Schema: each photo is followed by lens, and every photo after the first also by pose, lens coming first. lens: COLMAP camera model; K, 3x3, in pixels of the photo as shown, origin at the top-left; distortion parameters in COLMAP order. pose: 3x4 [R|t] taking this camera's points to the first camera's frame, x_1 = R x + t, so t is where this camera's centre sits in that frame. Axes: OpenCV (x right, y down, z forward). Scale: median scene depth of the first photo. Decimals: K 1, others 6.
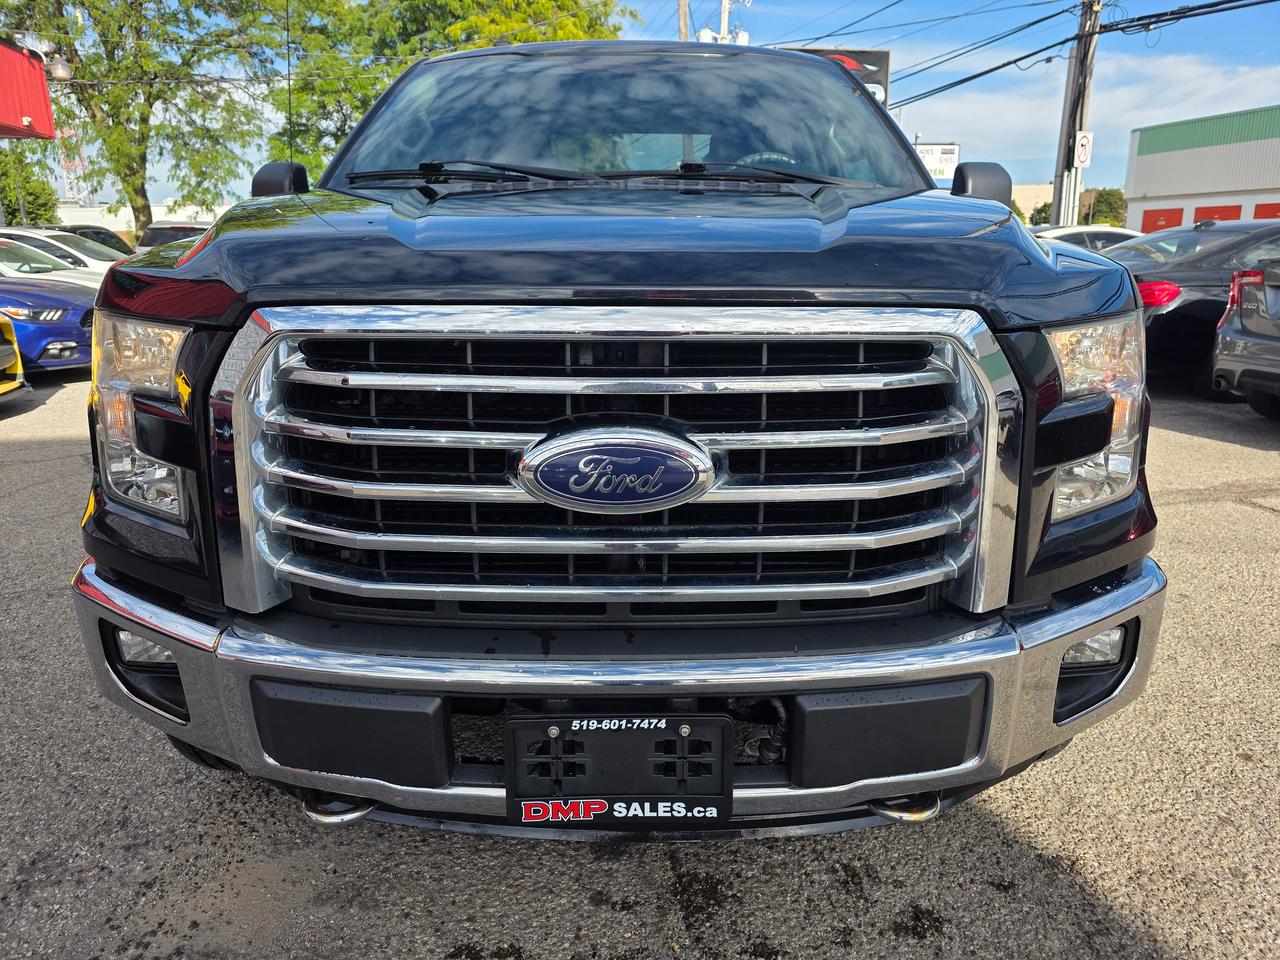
lens RADIAL K [[871.3, 0, 648.8], [0, 871.3, 454.9], [0, 0, 1]] dist [0.050689, -0.050660]
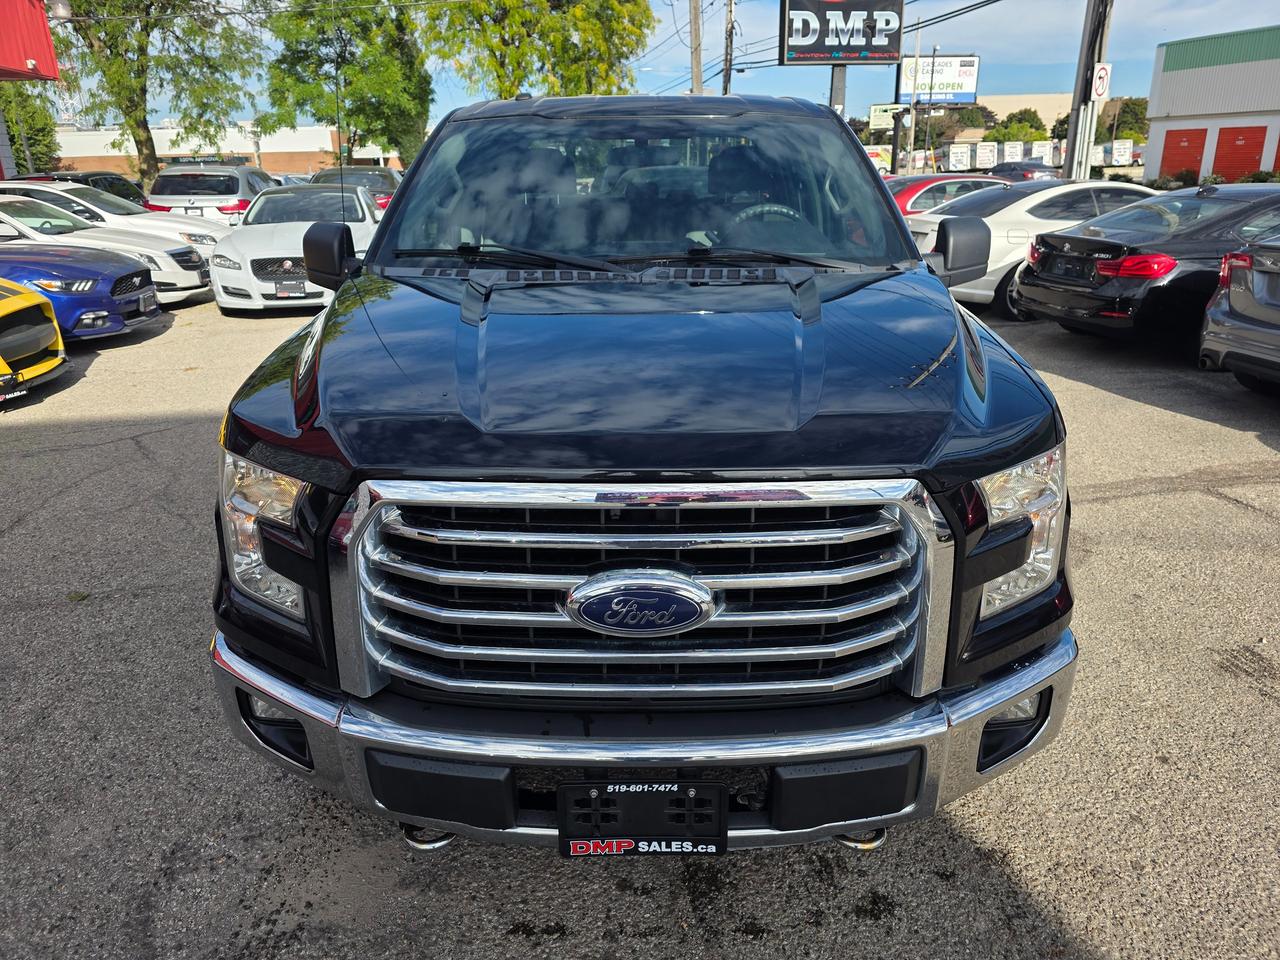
lens RADIAL K [[878.1, 0, 642.6], [0, 878.1, 453.5], [0, 0, 1]] dist [0.062413, -0.066409]
pose [[0.999878, -0.002643, -0.015367, -0.007872], [0.004092, 0.995466, 0.095032, -0.223142], [0.015046, -0.095083, 0.995356, -0.202230]]
